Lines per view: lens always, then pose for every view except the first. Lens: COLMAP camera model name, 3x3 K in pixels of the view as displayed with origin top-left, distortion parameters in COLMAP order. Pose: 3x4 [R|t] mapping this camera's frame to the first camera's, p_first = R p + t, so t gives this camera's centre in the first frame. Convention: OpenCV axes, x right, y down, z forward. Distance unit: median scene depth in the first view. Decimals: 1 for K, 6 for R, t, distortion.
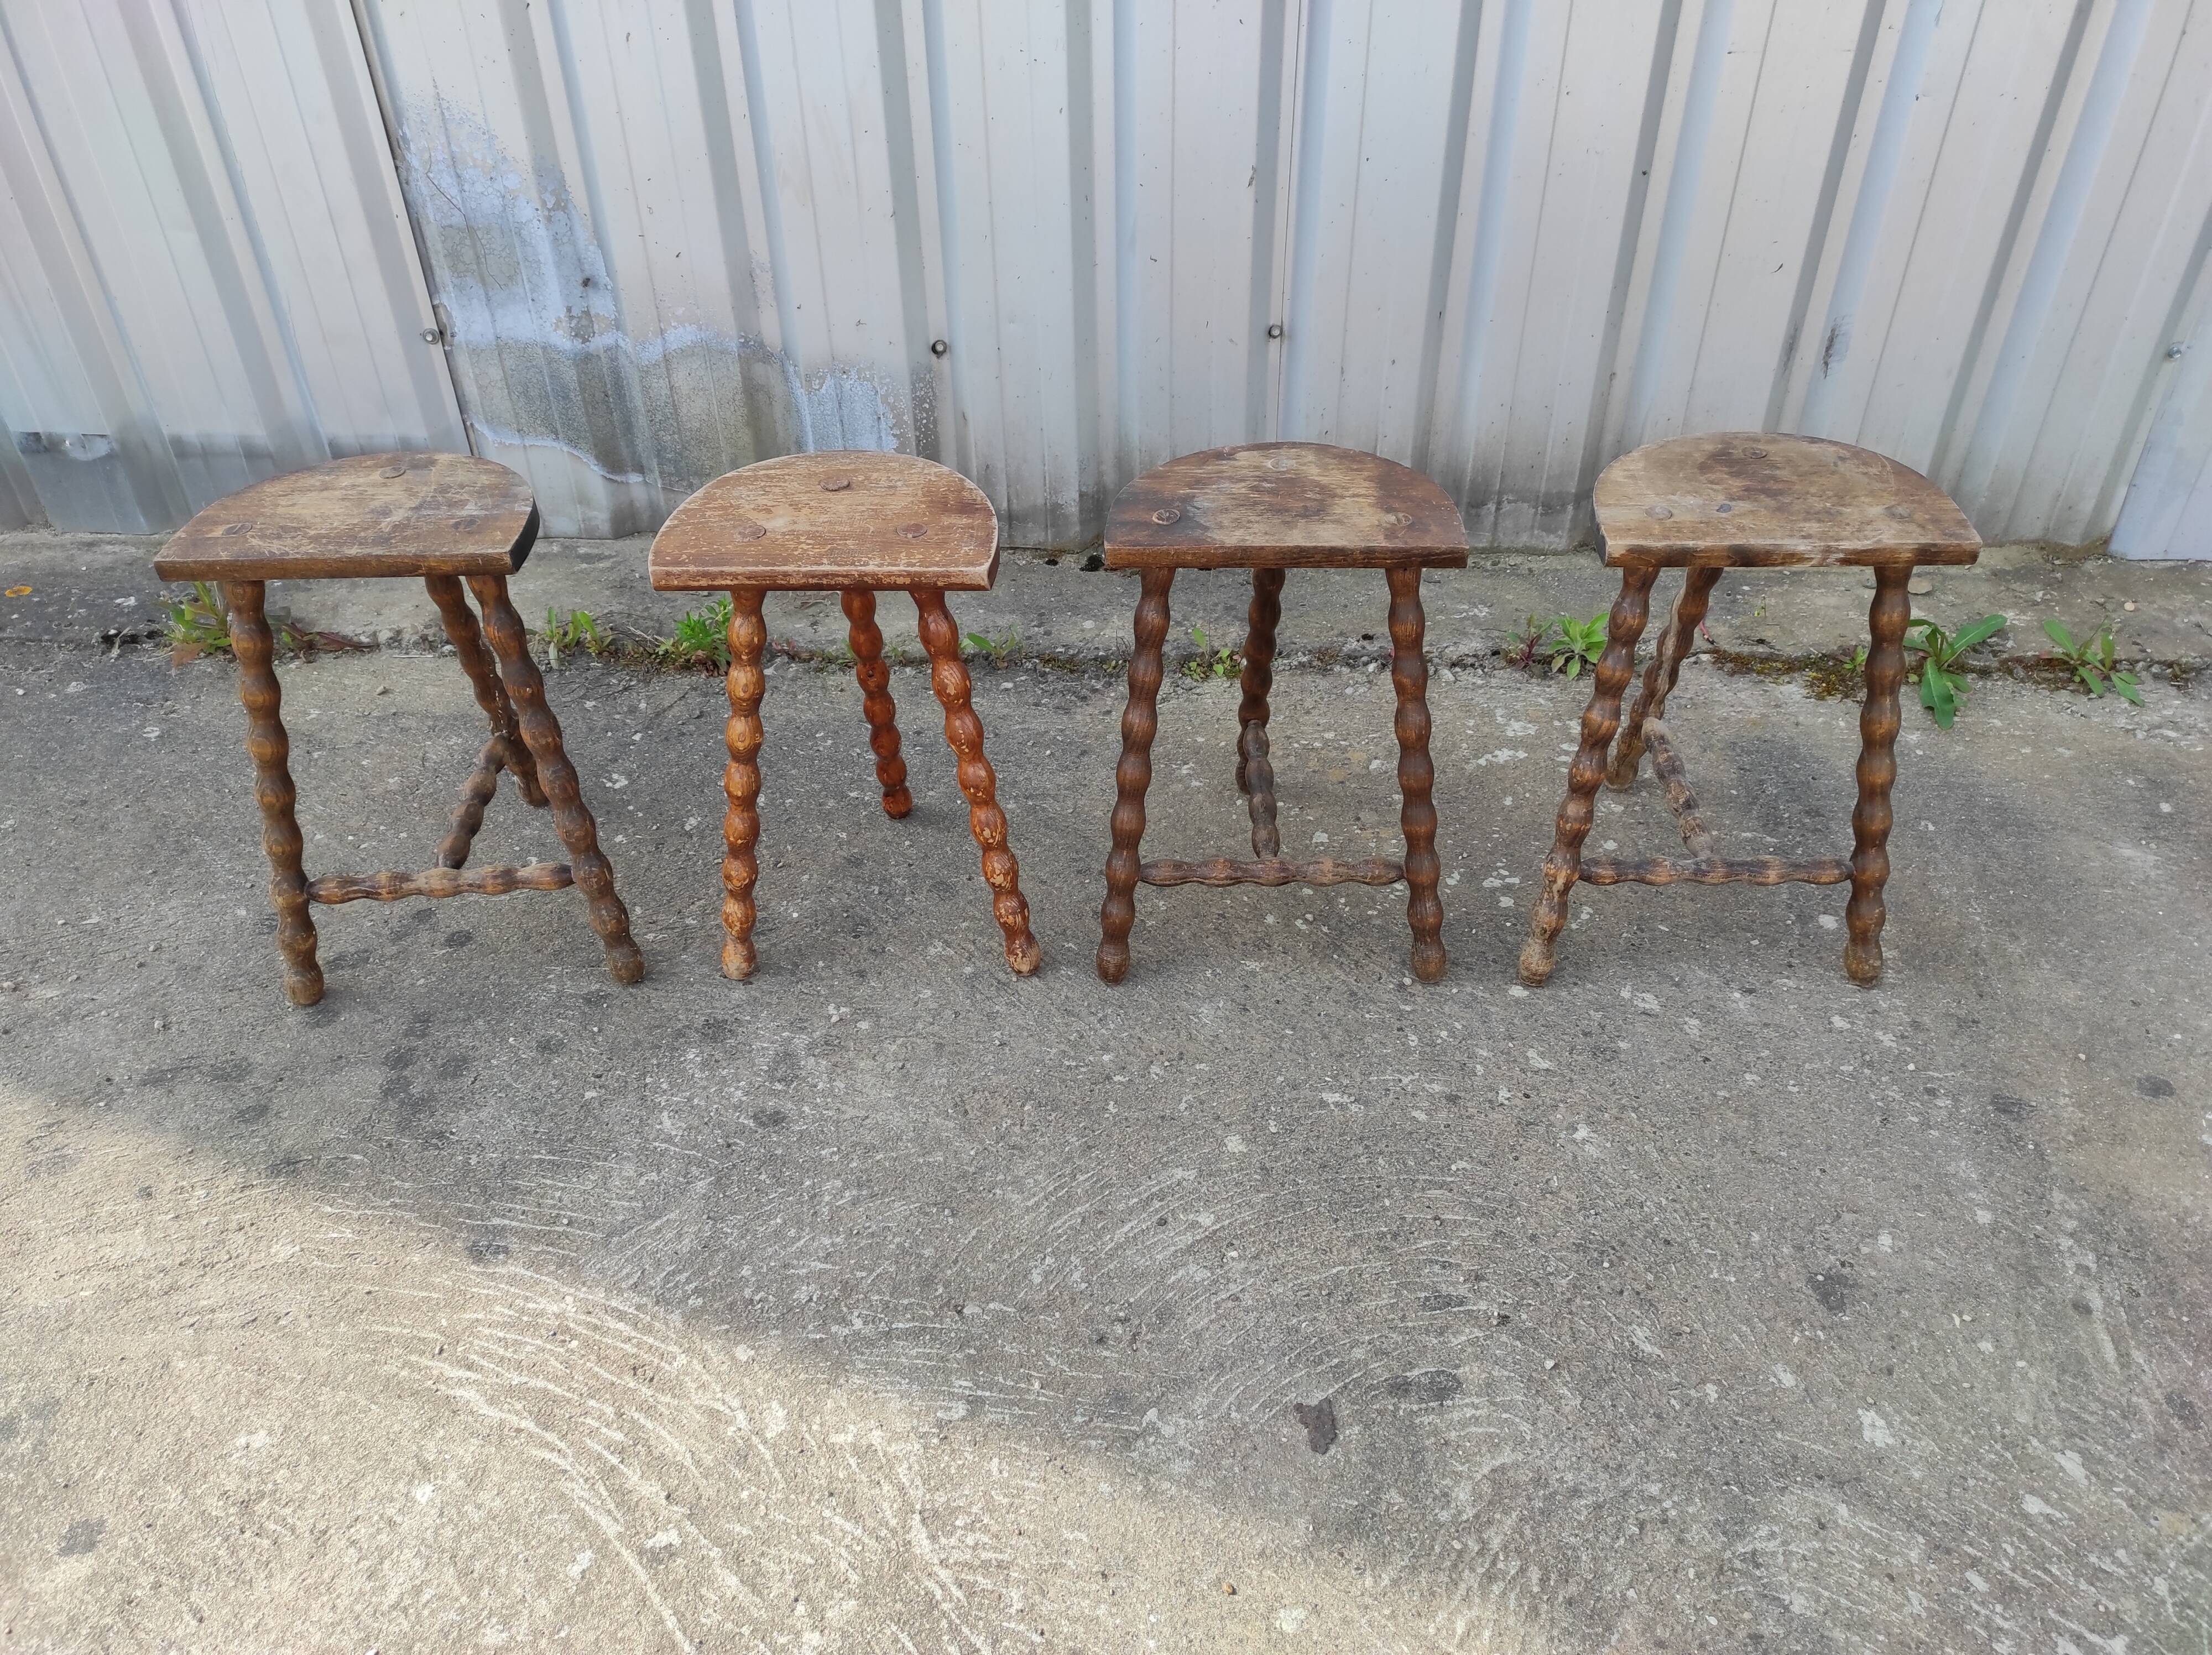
lens RADIAL K [[1616.8, 0, 1106.8], [0, 1616.8, 827.5], [0, 0, 1]] dist [0.080062, -0.087122]
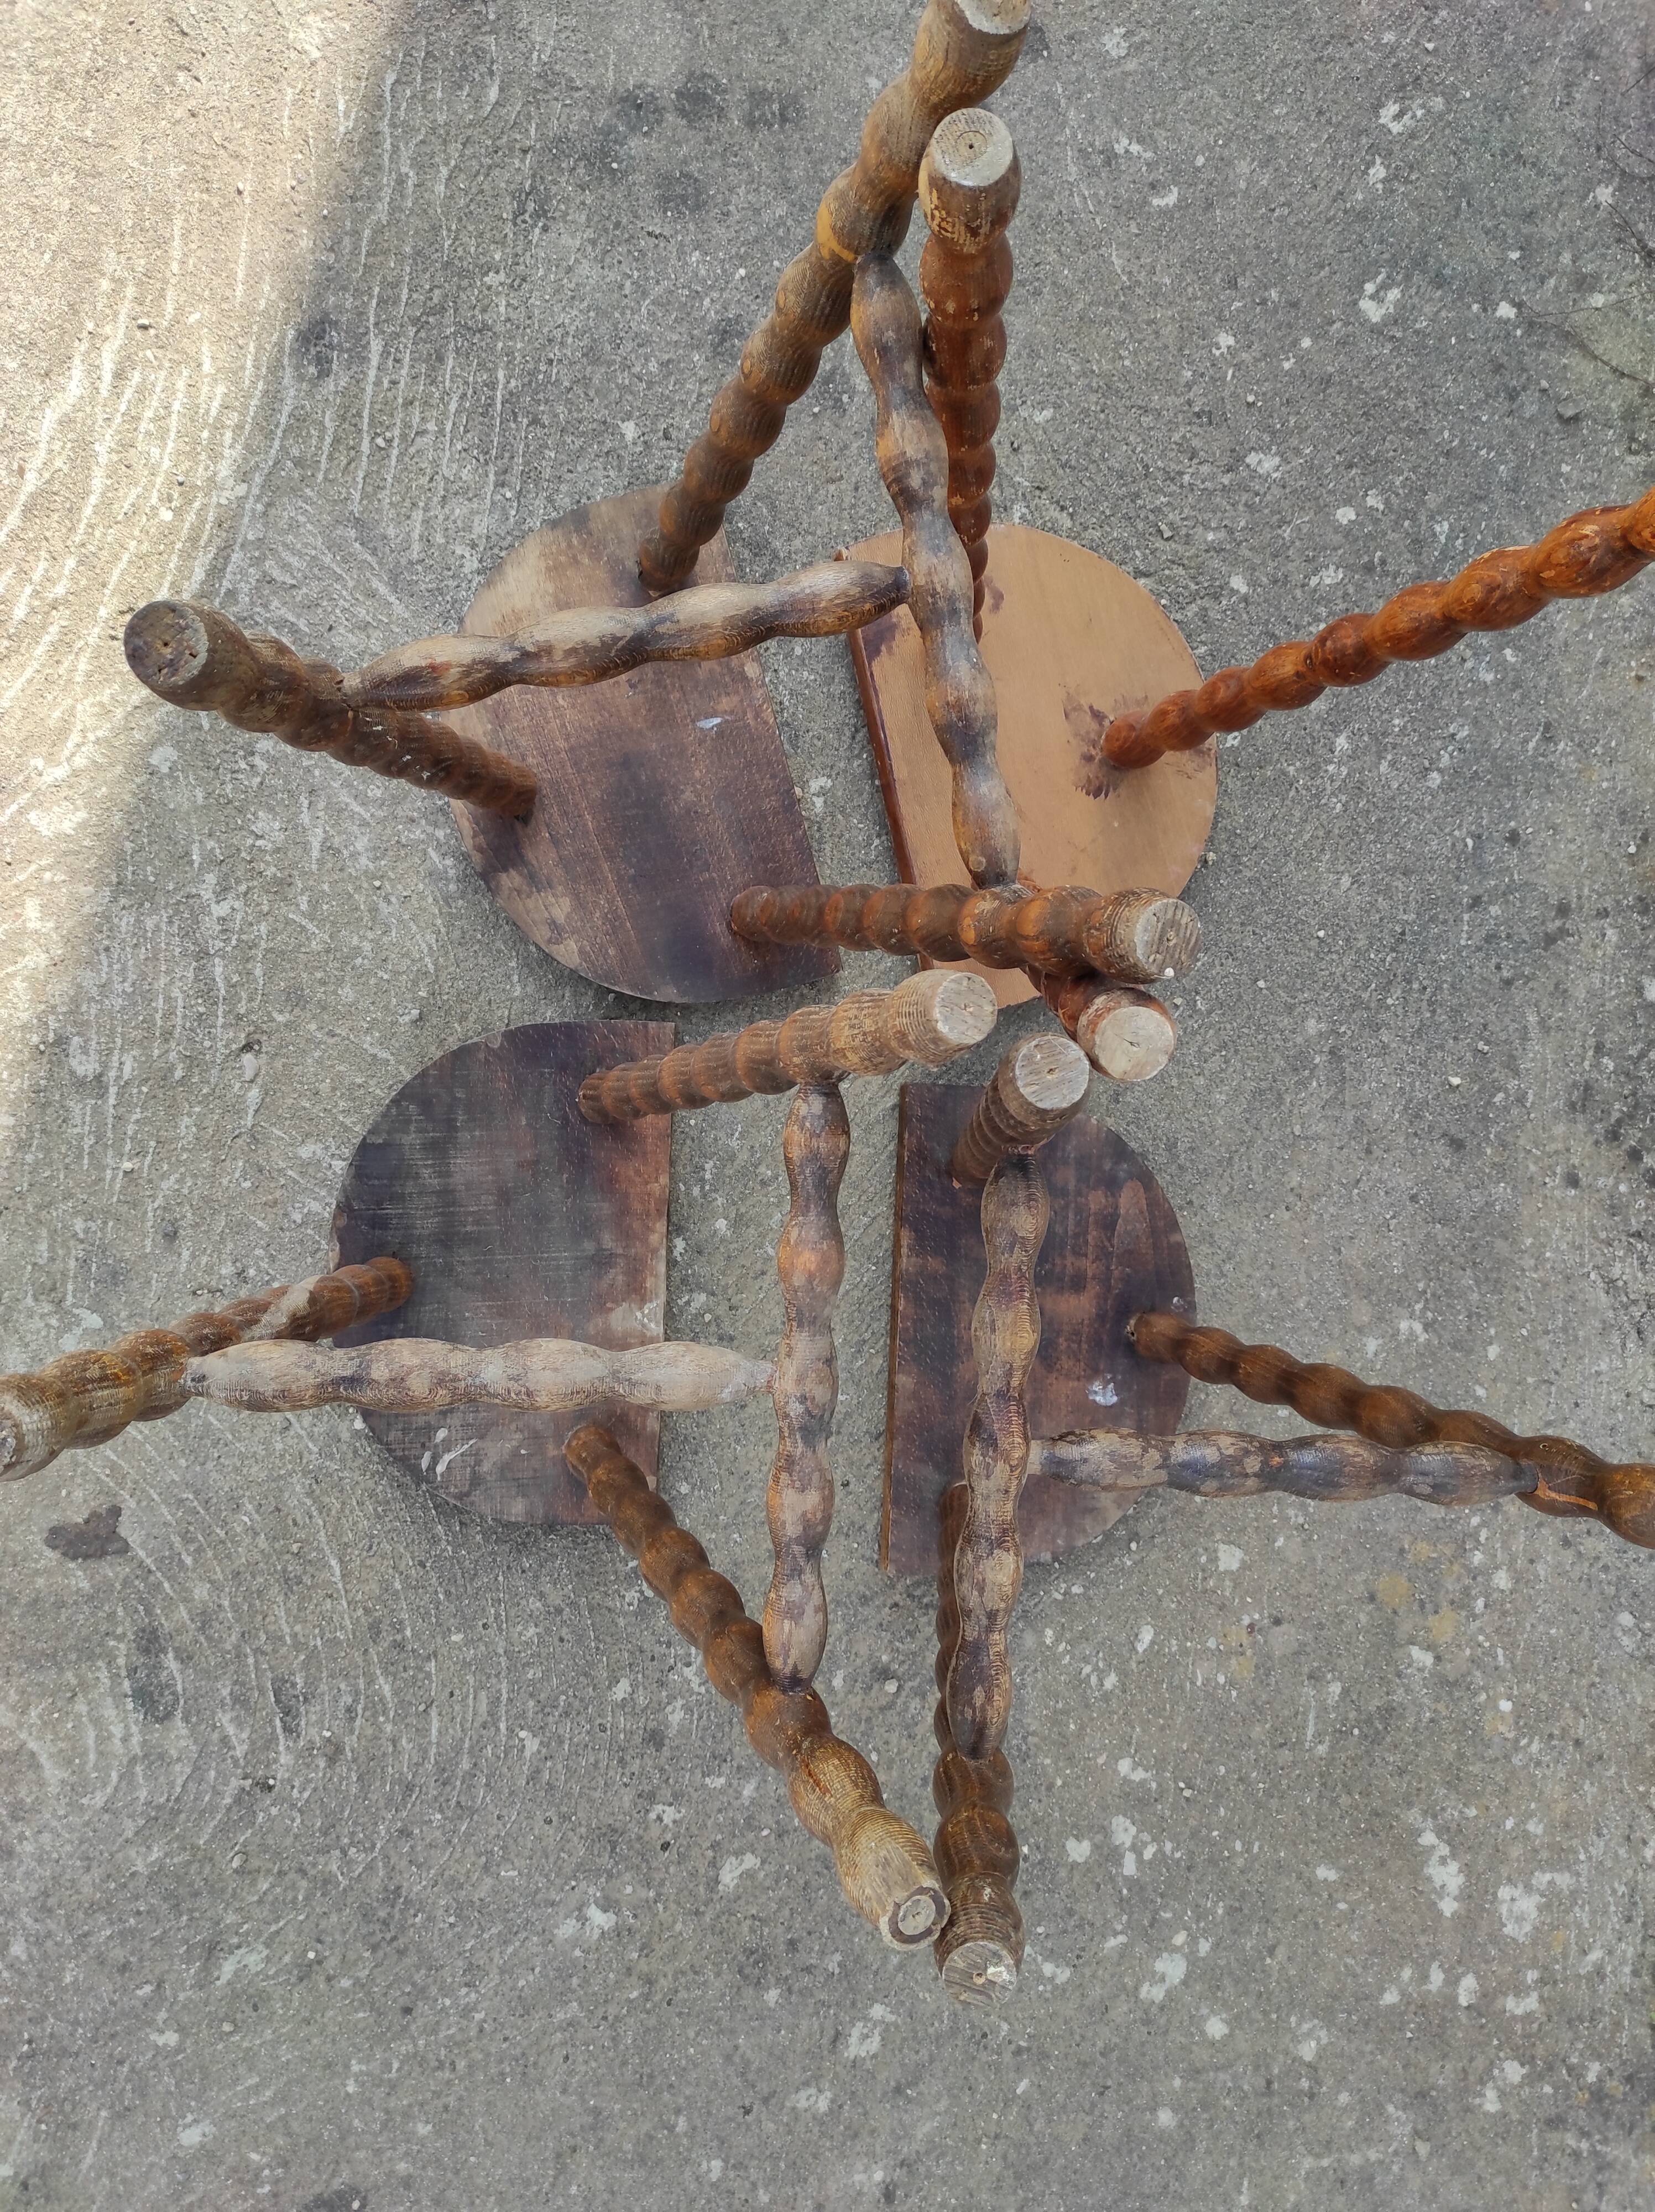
lens RADIAL K [[1635.6, 0, 829.2], [0, 1635.6, 1104.6], [0, 0, 1]] dist [0.066044, -0.072048]
pose [[0.033265, 0.997118, 0.068188, -0.094171], [-0.744859, -0.020757, 0.666899, -0.336552], [0.666392, -0.072975, 0.742022, 0.553534]]
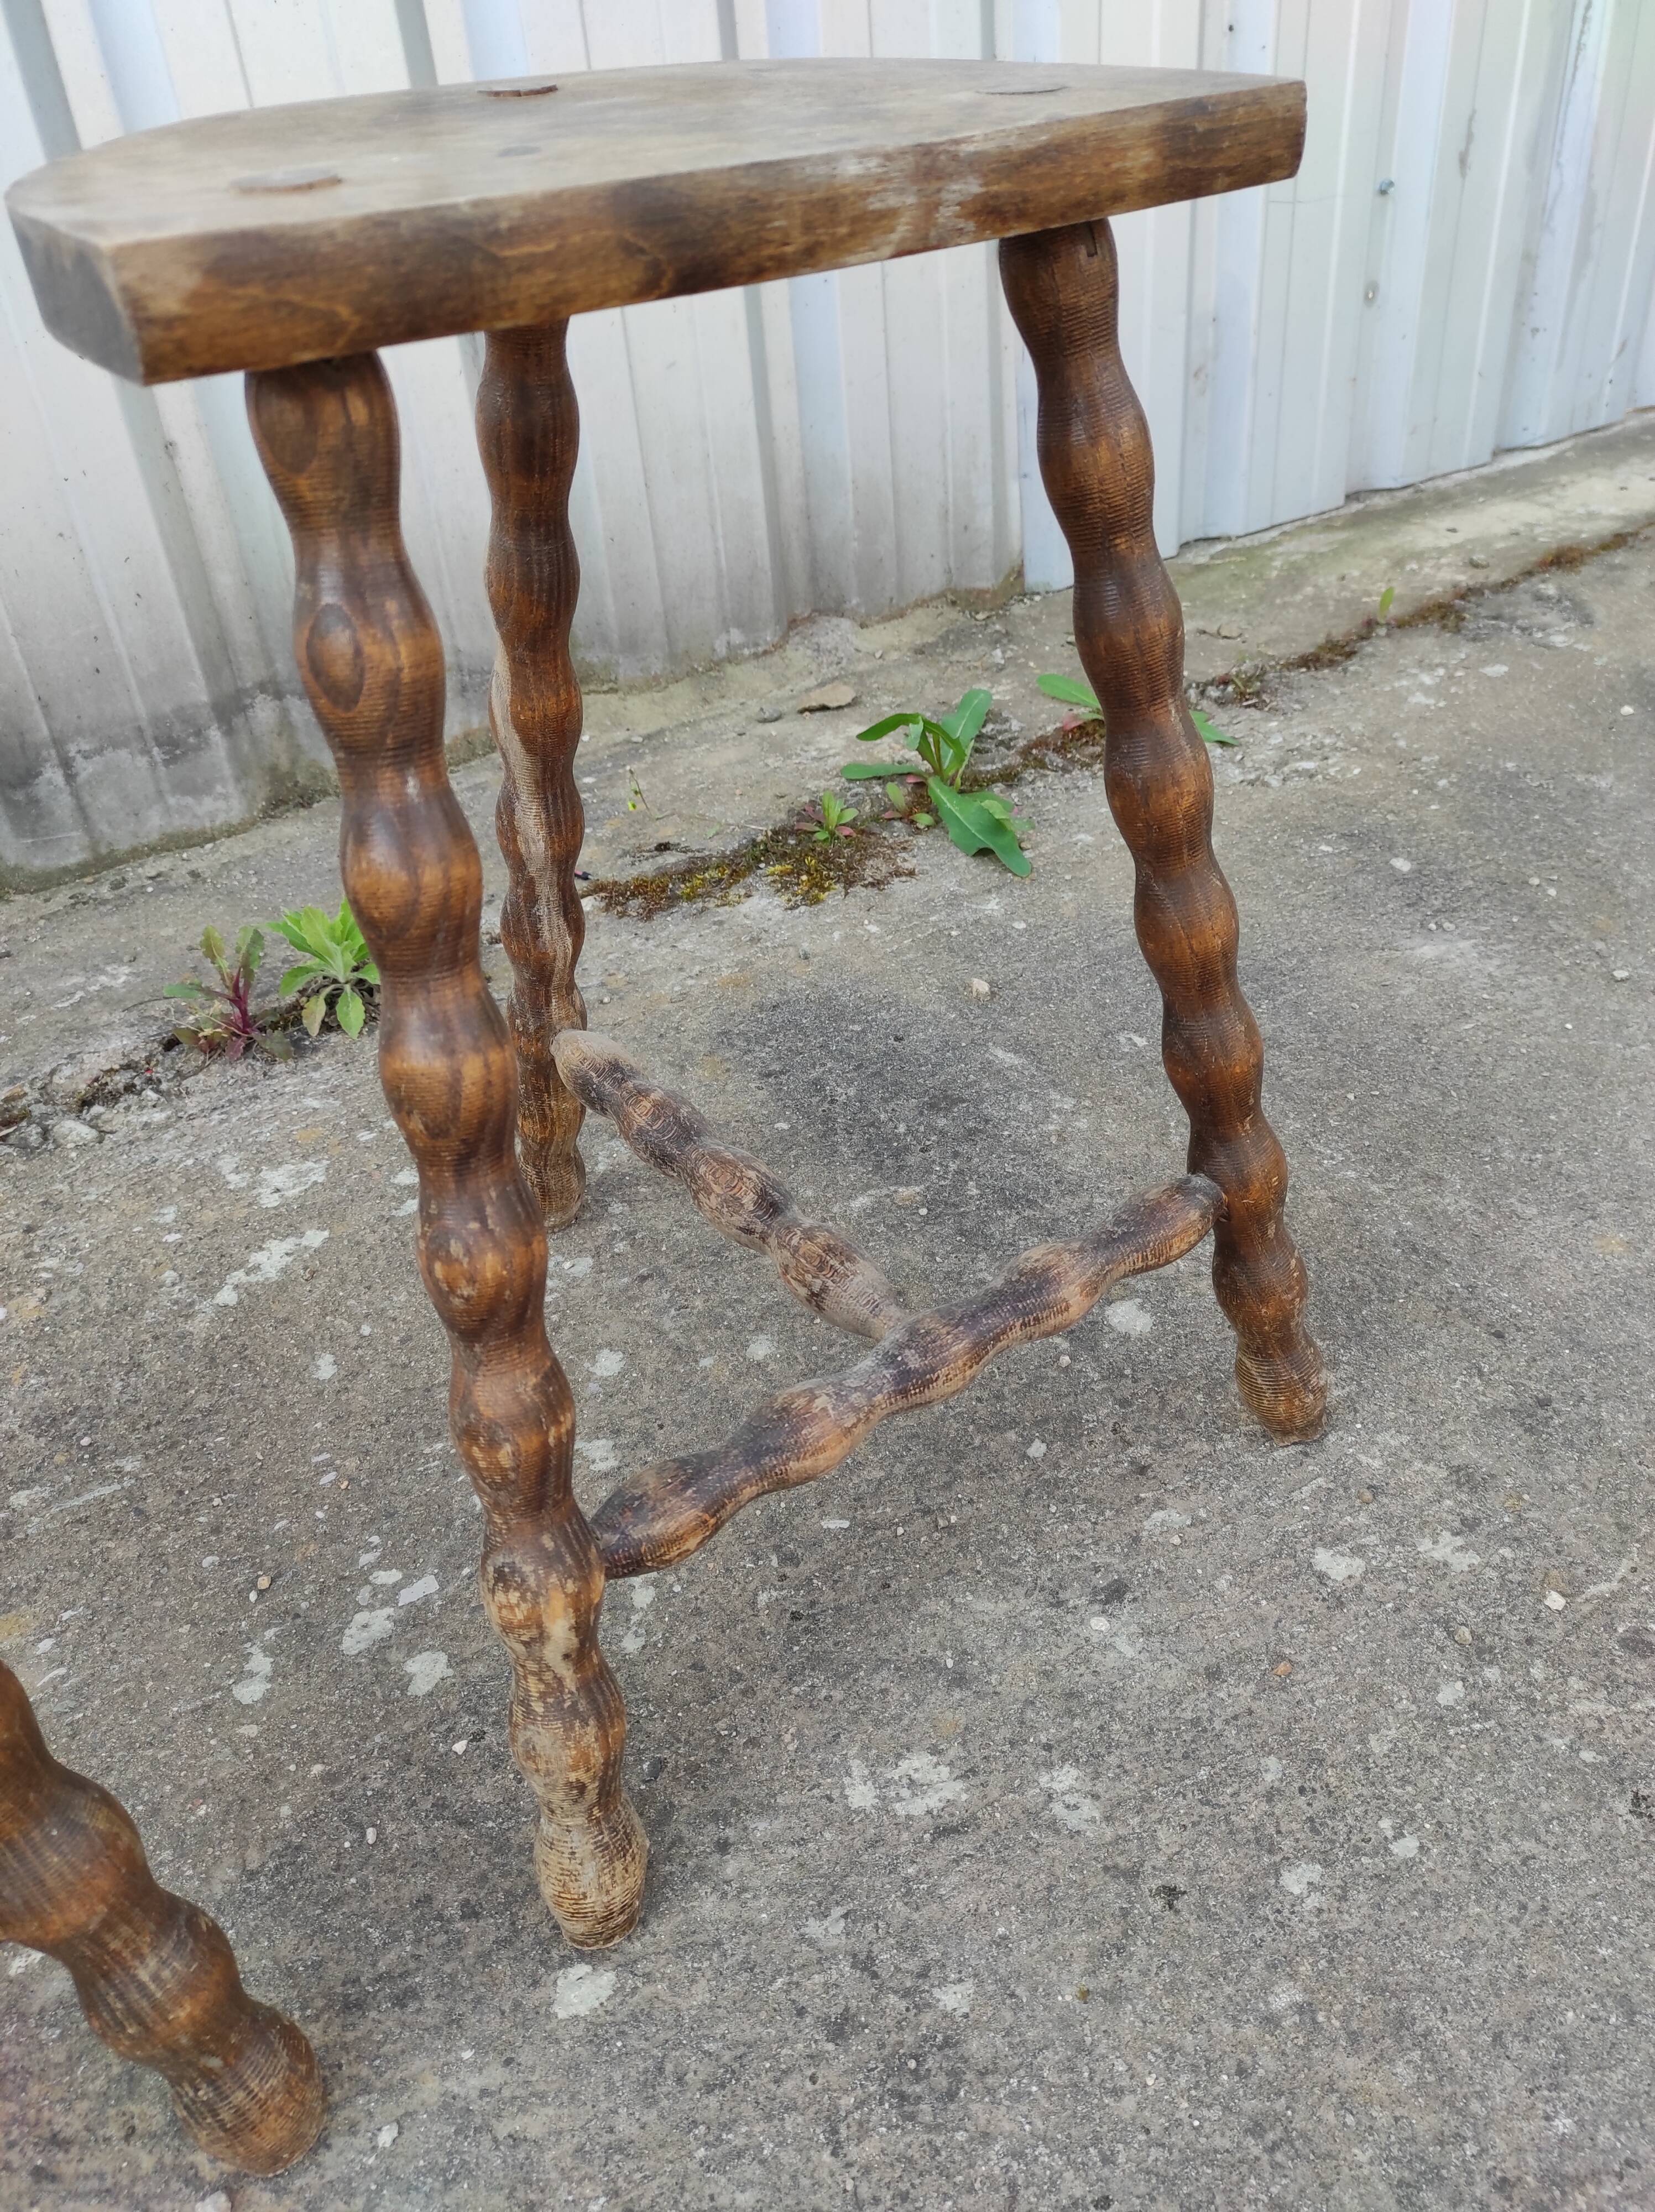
lens RADIAL K [[1625.7, 0, 838.1], [0, 1625.7, 1108.0], [0, 0, 1]] dist [0.068371, -0.070454]
pose [[0.790240, -0.377025, 0.483087, 0.217436], [0.416586, 0.908674, 0.027716, -0.039139], [-0.449418, 0.179345, 0.875134, 0.723416]]
